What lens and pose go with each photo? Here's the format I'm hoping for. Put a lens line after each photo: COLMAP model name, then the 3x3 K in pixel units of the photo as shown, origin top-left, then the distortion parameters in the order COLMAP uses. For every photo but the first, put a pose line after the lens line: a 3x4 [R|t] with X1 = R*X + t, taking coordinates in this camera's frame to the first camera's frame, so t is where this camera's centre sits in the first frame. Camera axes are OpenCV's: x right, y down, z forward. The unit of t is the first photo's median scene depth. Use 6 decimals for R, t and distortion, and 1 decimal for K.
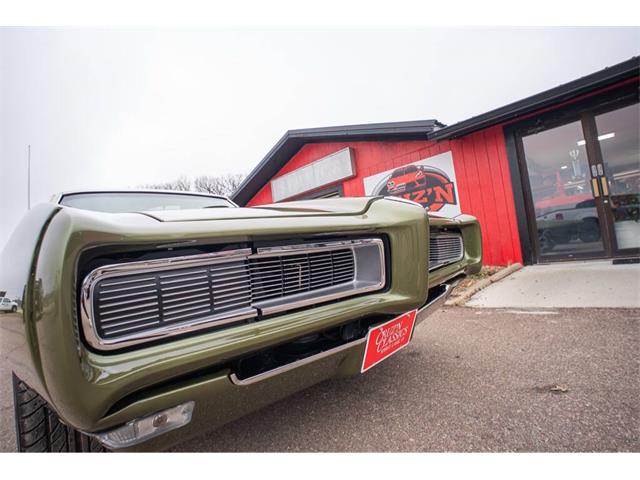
lens RADIAL K [[313.1, 0, 320.2], [0, 313.1, 238.3], [0, 0, 1]] dist [-0.066389, 0.026198]
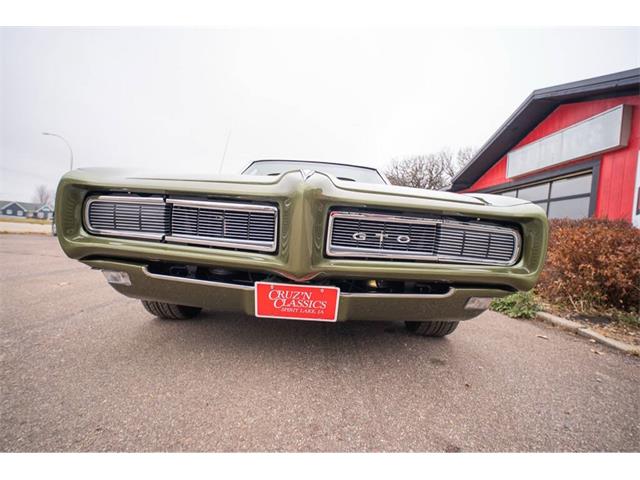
lens RADIAL K [[313.1, 0, 320.4], [0, 313.1, 239.6], [0, 0, 1]] dist [-0.066389, 0.026198]
pose [[0.692057, 0.192924, -0.695584, 0.149739], [-0.126597, 0.981126, 0.146167, -0.009230], [0.710655, -0.013097, 0.703419, 0.045190]]
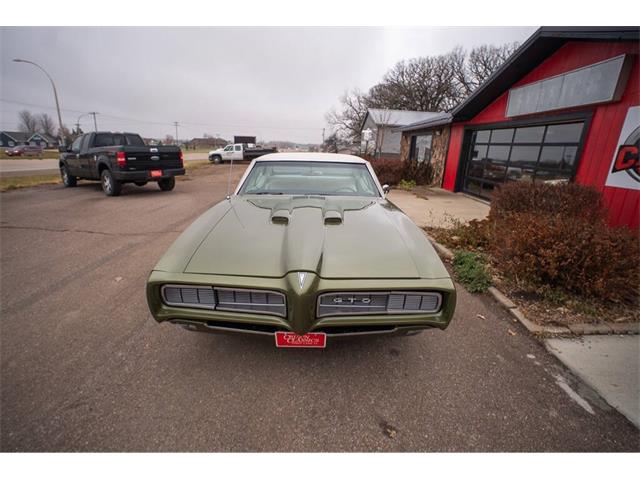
lens RADIAL K [[313.1, 0, 320.9], [0, 313.1, 241.0], [0, 0, 1]] dist [-0.066389, 0.026198]
pose [[0.694809, 0.350889, -0.627788, 0.185264], [-0.083762, 0.906445, 0.413935, -0.141804], [0.714300, -0.235020, 0.659197, 0.005601]]
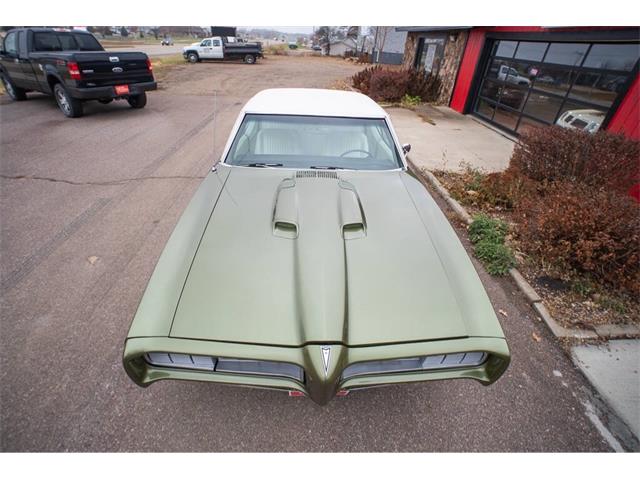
lens RADIAL K [[313.1, 0, 322.5], [0, 313.1, 237.7], [0, 0, 1]] dist [-0.066389, 0.026198]
pose [[0.713843, 0.516137, -0.473318, 0.085502], [-0.112090, 0.751369, 0.650292, -0.187584], [0.691277, -0.411152, 0.594214, 0.063365]]
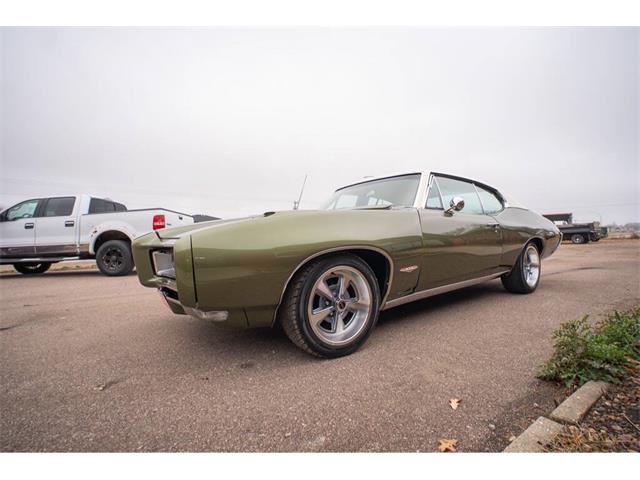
lens RADIAL K [[313.1, 0, 319.6], [0, 313.1, 236.4], [0, 0, 1]] dist [-0.066389, 0.026198]
pose [[-0.172769, 0.135354, -0.975618, 0.292974], [0.102644, 0.987594, 0.118839, -0.032856], [0.979600, -0.079610, -0.184518, 0.359507]]
